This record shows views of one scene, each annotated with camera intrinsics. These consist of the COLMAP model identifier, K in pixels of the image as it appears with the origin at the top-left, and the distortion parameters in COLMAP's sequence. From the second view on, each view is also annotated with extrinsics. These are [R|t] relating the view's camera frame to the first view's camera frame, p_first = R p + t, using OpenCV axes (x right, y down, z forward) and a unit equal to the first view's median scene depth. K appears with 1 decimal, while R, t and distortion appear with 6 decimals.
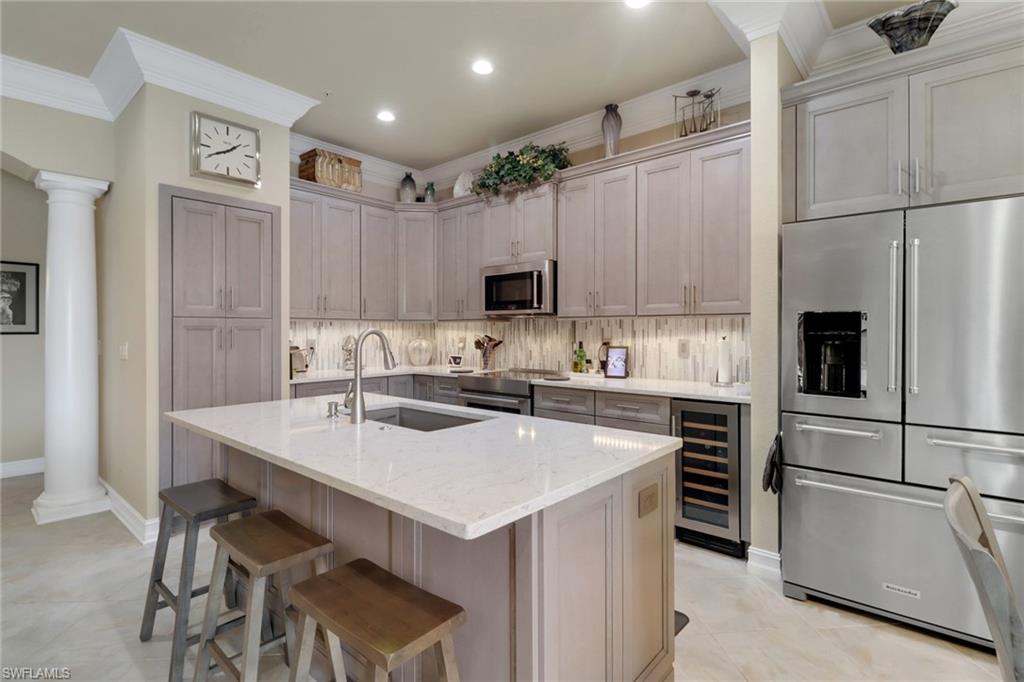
lens RADIAL K [[495.1, 0, 501.1], [0, 495.1, 331.7], [0, 0, 1]] dist [0.031333, 0.000082]
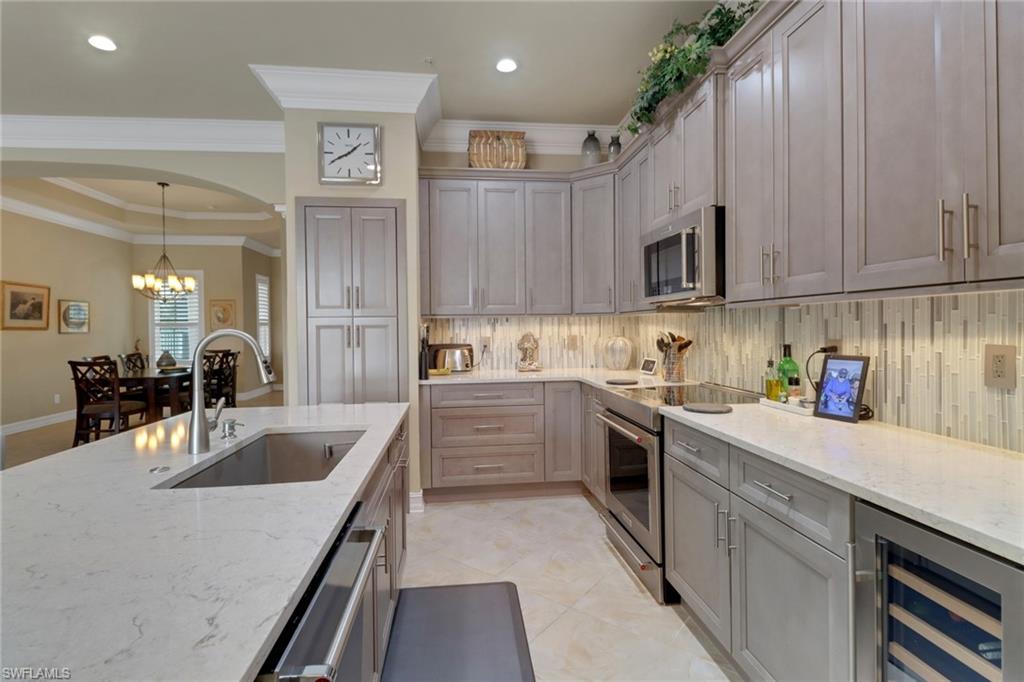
lens RADIAL K [[484.5, 0, 509.9], [0, 484.5, 328.6], [0, 0, 1]] dist [0.028162, -0.016893]
pose [[0.751469, -0.006260, -0.659739, 0.295214], [0.010931, 0.999936, 0.002963, -0.002835], [0.659678, -0.009438, 0.751489, 0.394400]]
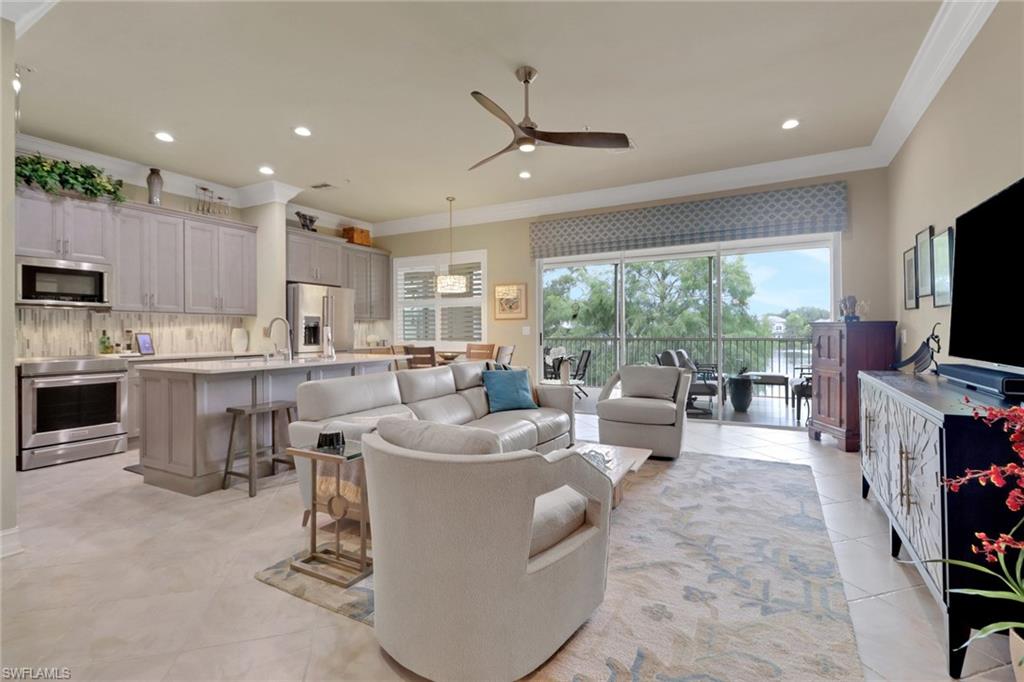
lens RADIAL K [[484.5, 0, 509.9], [0, 484.5, 328.6], [0, 0, 1]] dist [0.028162, -0.016893]
pose [[-0.207266, 0.007386, 0.978257, -1.294192], [0.002629, 0.999972, -0.006993, 0.028077], [-0.978281, 0.001122, -0.207280, 0.259123]]
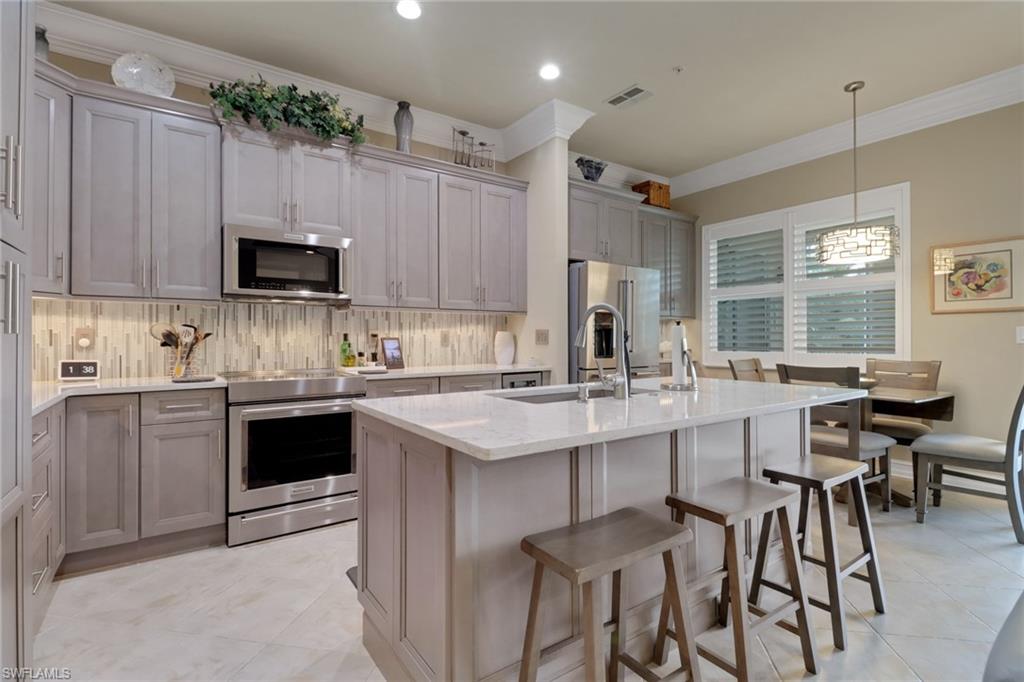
lens RADIAL K [[484.5, 0, 509.9], [0, 484.5, 328.6], [0, 0, 1]] dist [0.028162, -0.016893]
pose [[0.241895, 0.017965, 0.970136, -0.640422], [0.000292, 0.999827, -0.018588, 0.028189], [-0.970302, 0.004779, 0.241848, 0.507150]]
